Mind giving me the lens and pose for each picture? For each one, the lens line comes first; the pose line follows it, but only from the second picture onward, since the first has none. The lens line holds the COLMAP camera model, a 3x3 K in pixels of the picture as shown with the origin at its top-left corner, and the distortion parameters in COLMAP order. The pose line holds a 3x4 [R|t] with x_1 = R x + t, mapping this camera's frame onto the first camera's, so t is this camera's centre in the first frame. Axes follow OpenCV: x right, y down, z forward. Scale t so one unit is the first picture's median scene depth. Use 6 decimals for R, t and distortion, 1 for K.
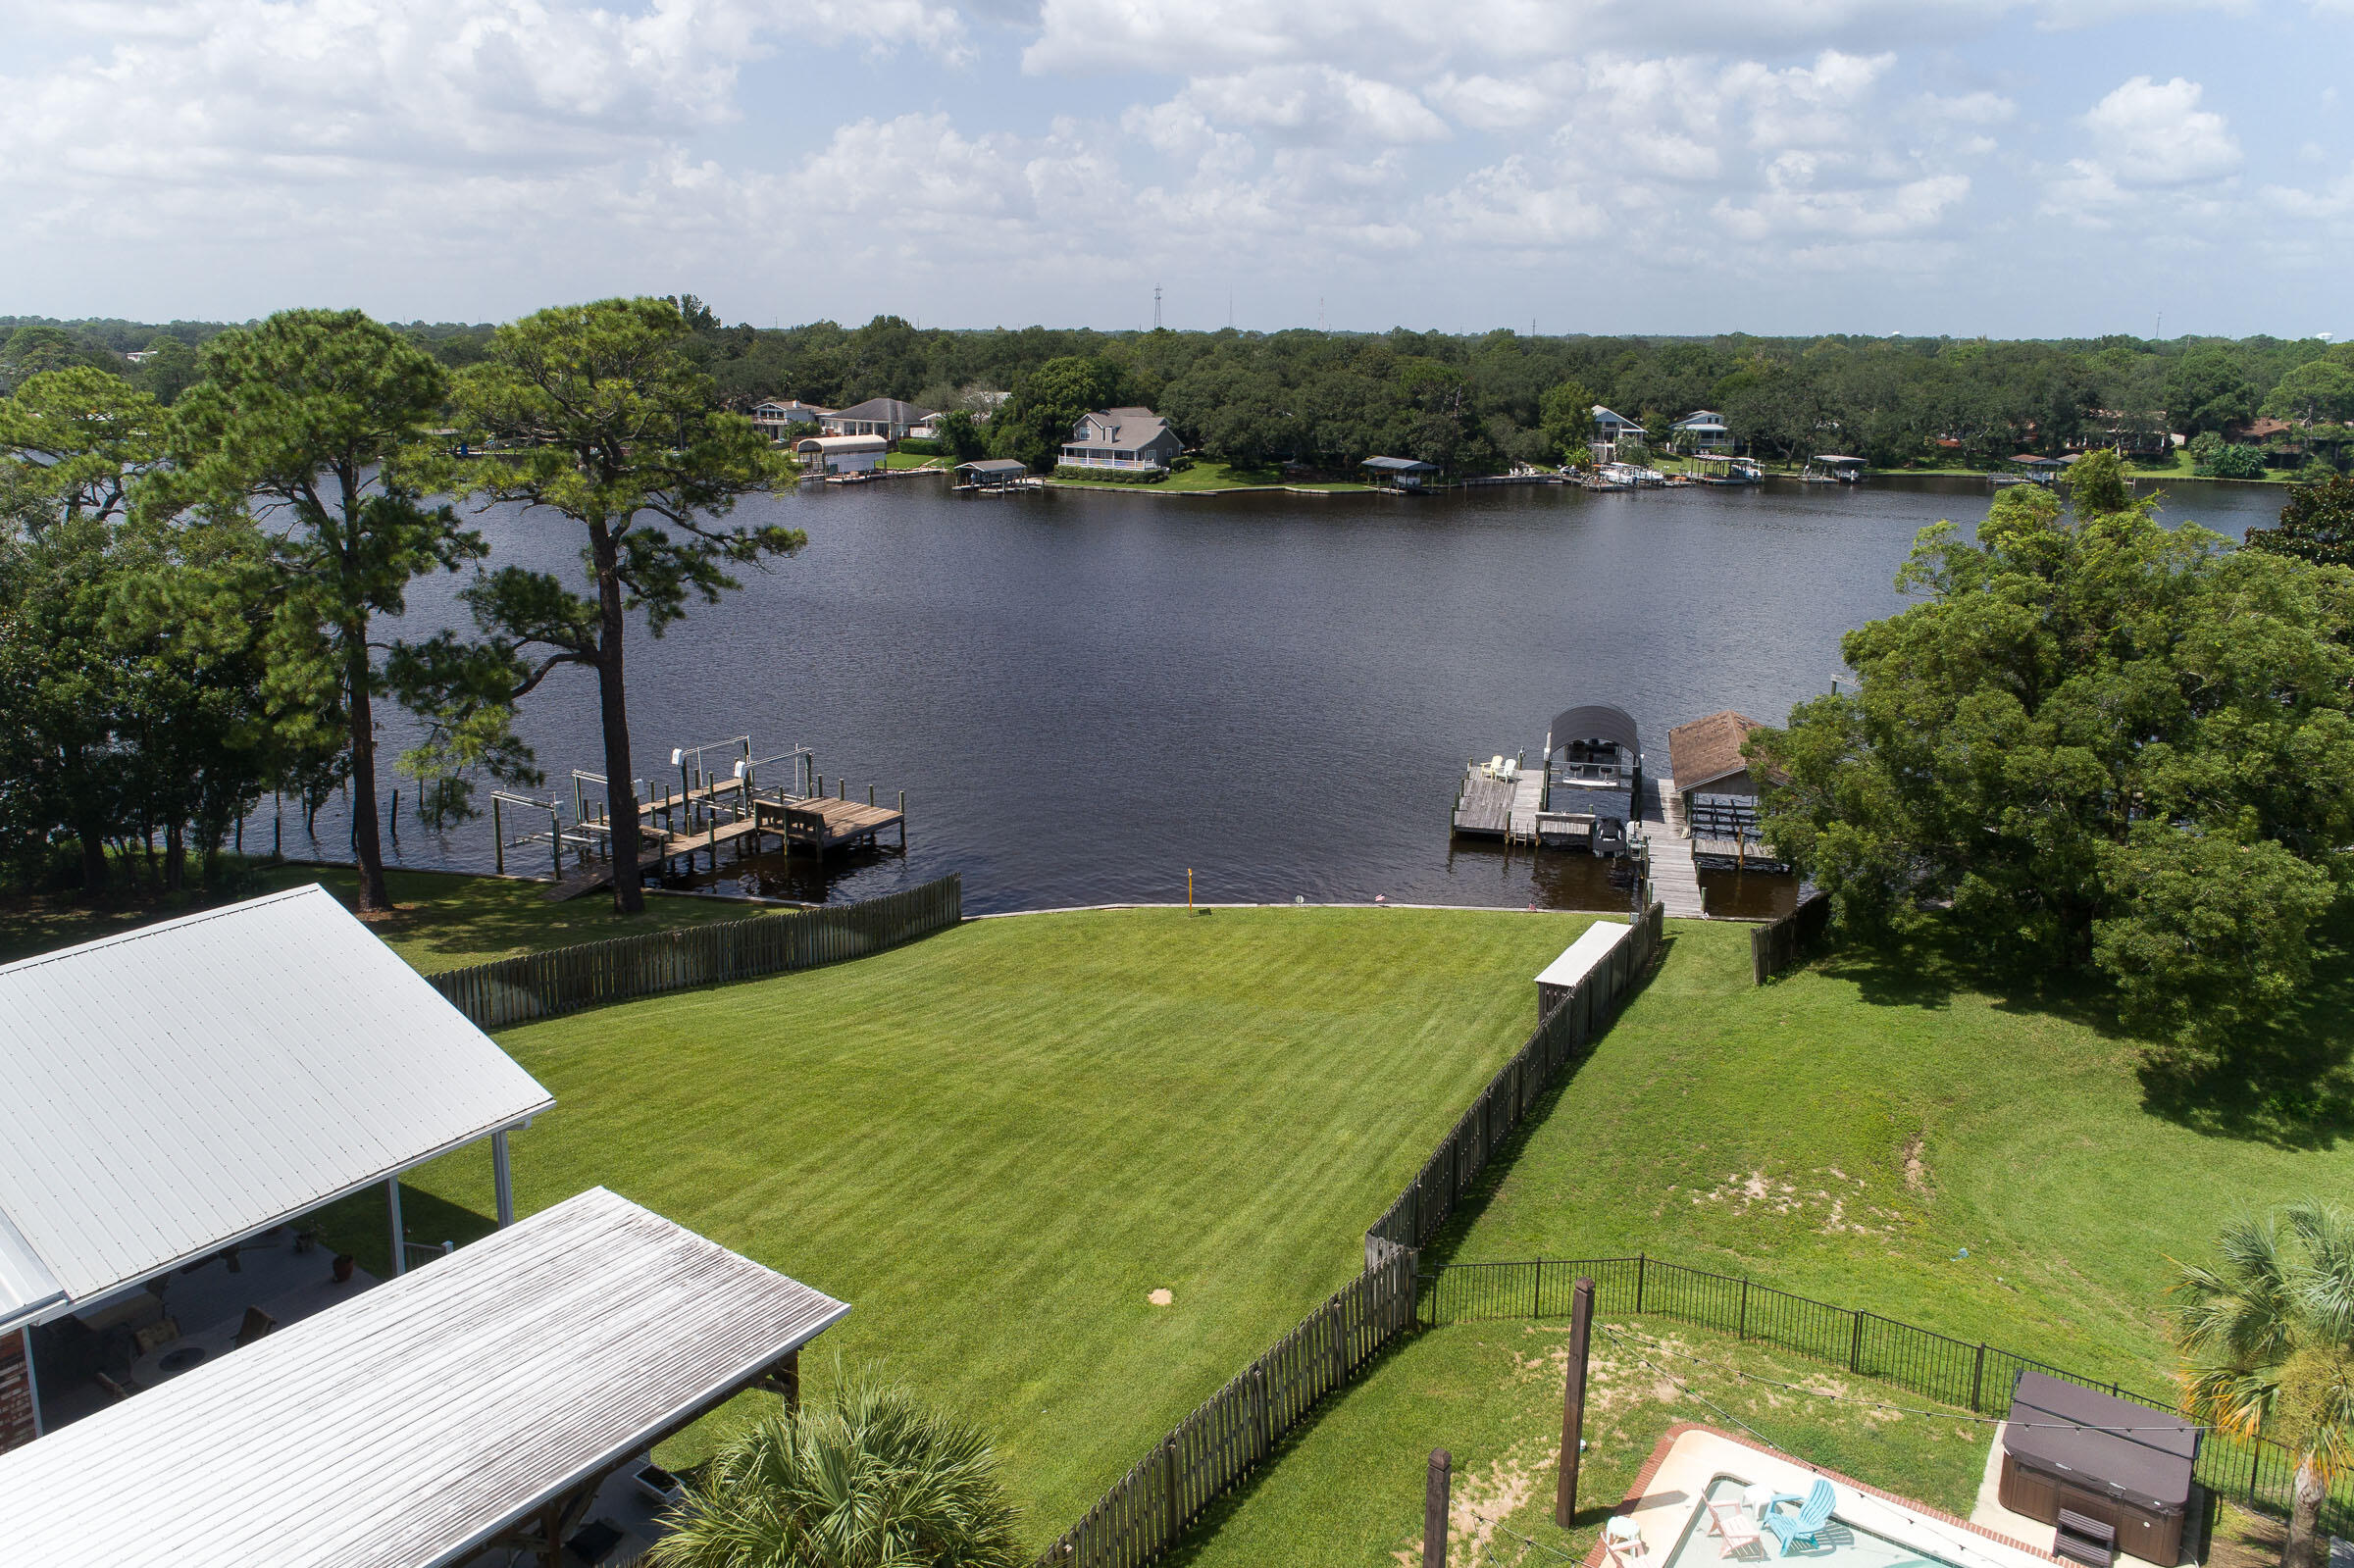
lens RADIAL K [[1668.7, 0, 1185.5], [0, 1668.7, 805.3], [0, 0, 1]] dist [0.004927, 0.008447]
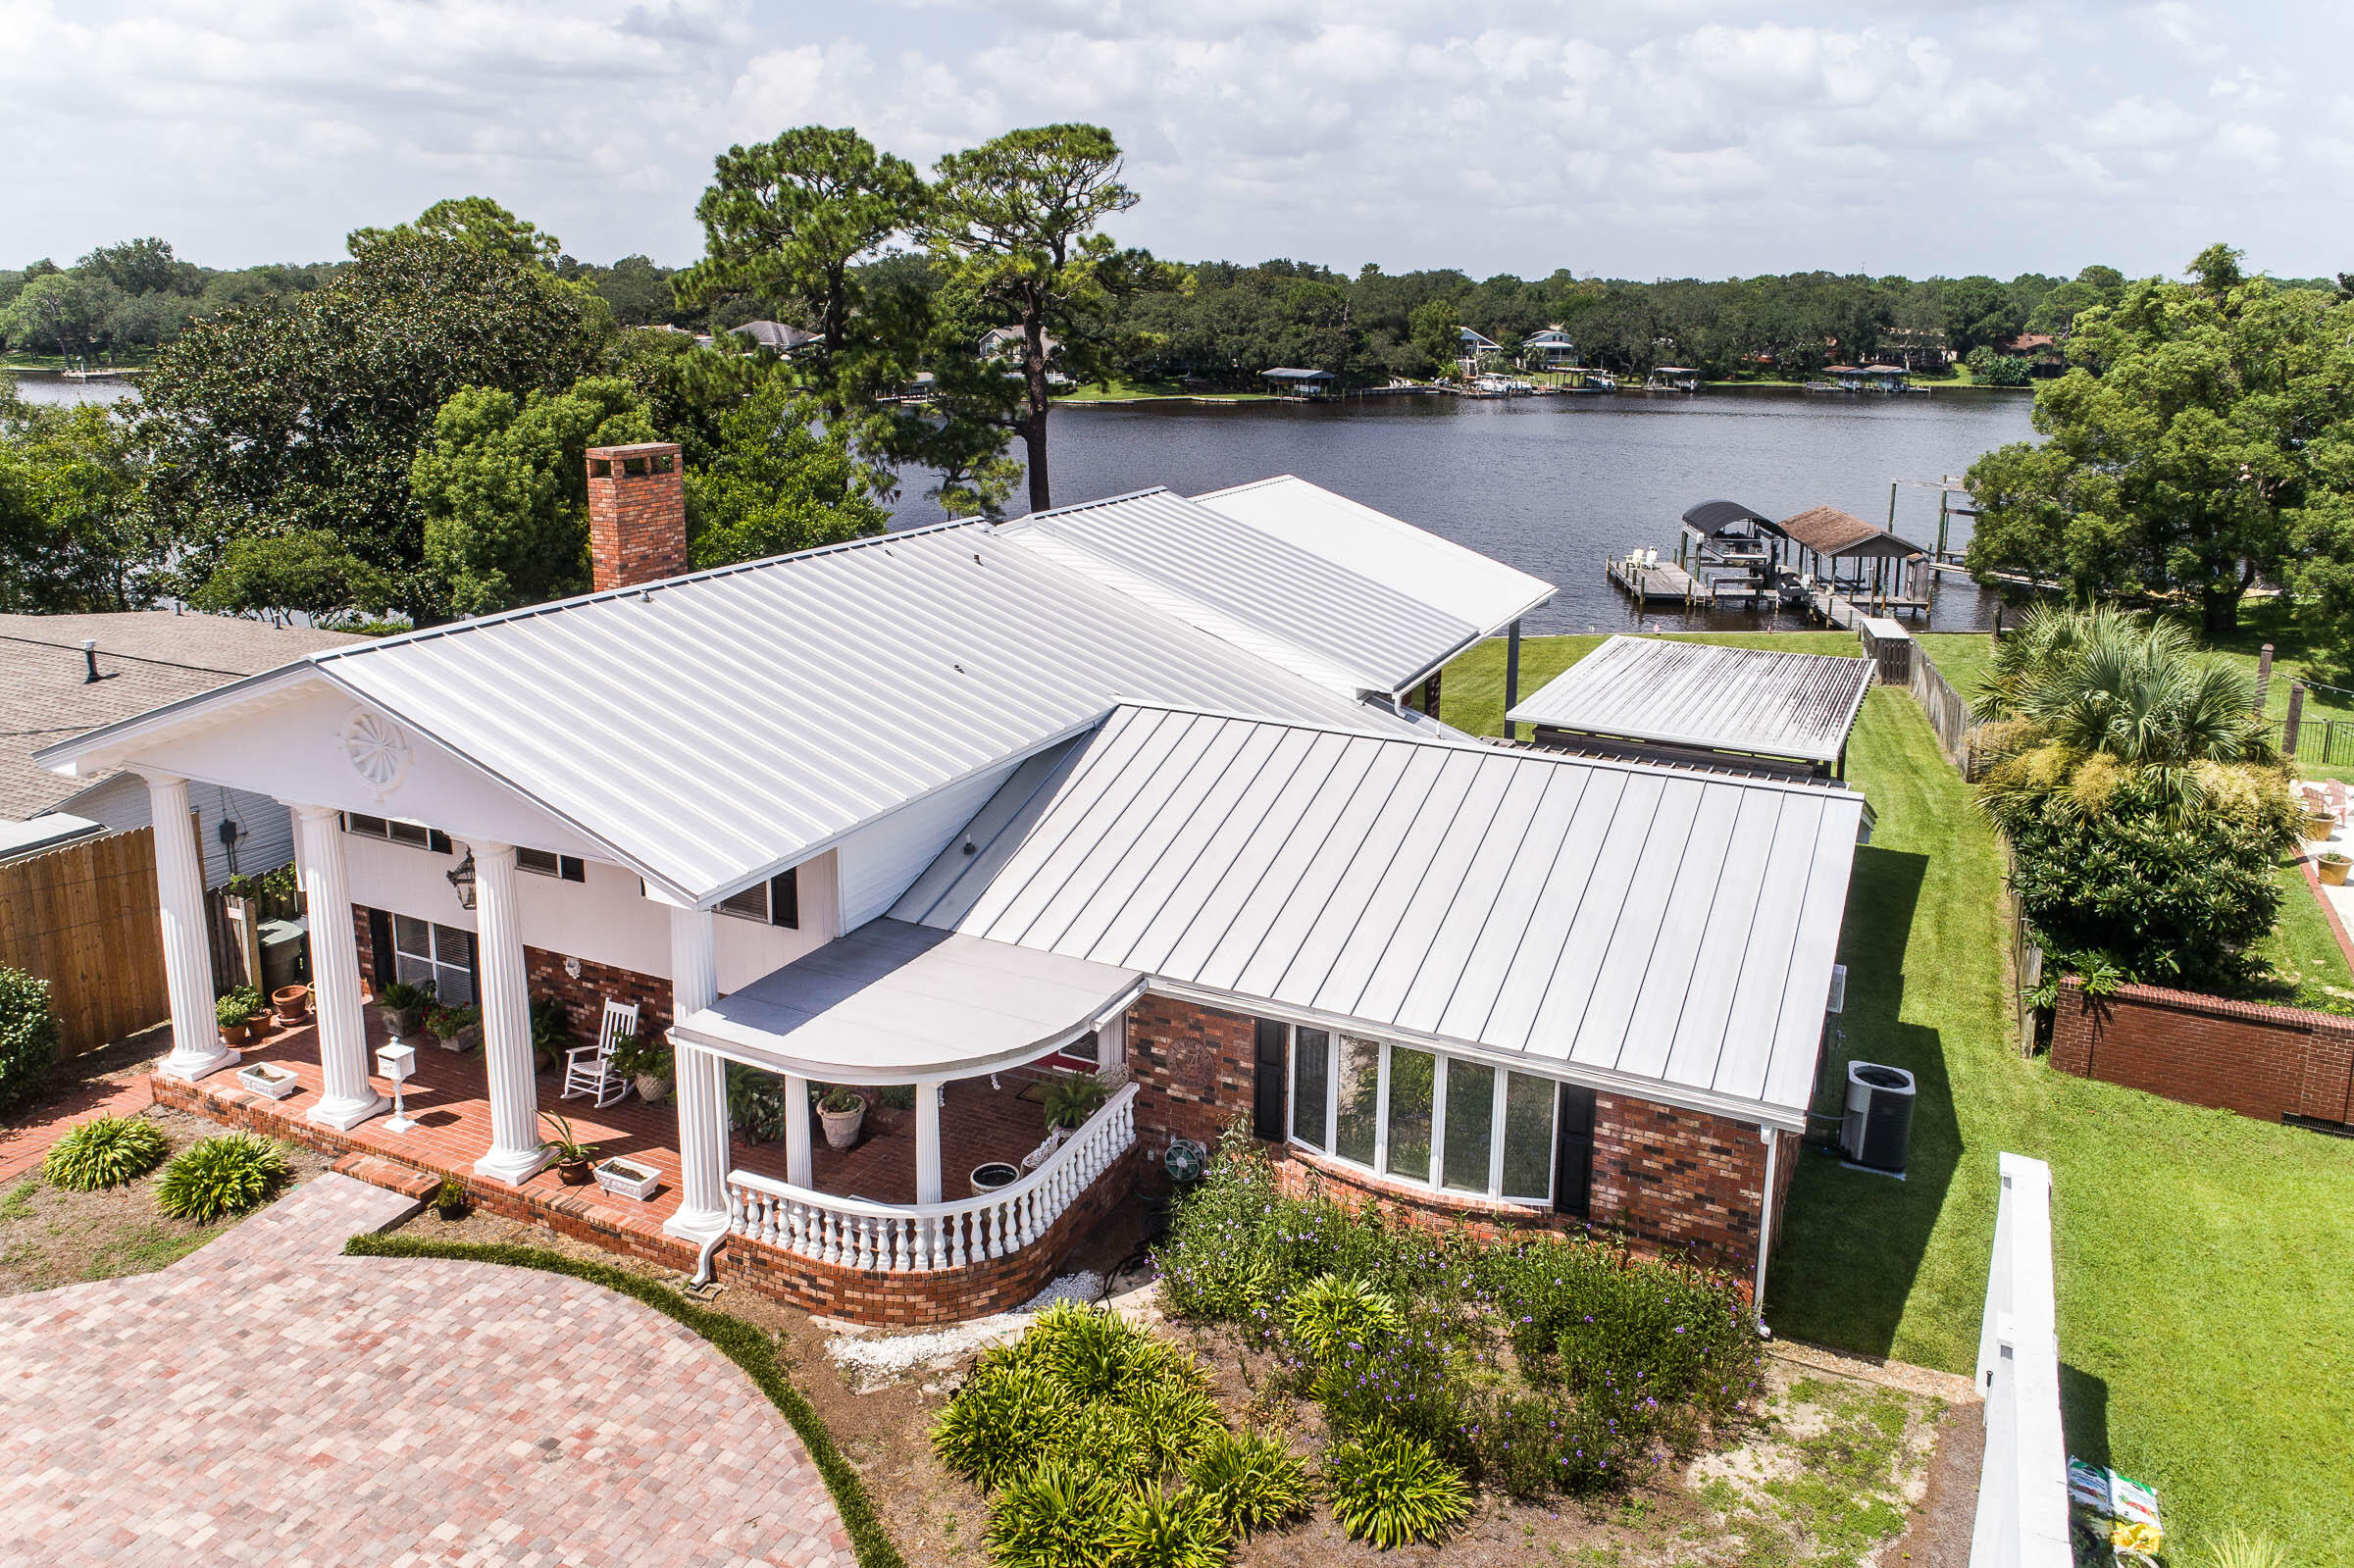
lens RADIAL K [[1668.7, 0, 1186.9], [0, 1668.7, 772.3], [0, 0, 1]] dist [0.004927, 0.008447]
pose [[0.989269, -0.040578, 0.140360, -0.092369], [0.039398, 0.999161, 0.011173, 0.031386], [-0.140695, -0.005523, 0.990038, -0.041114]]
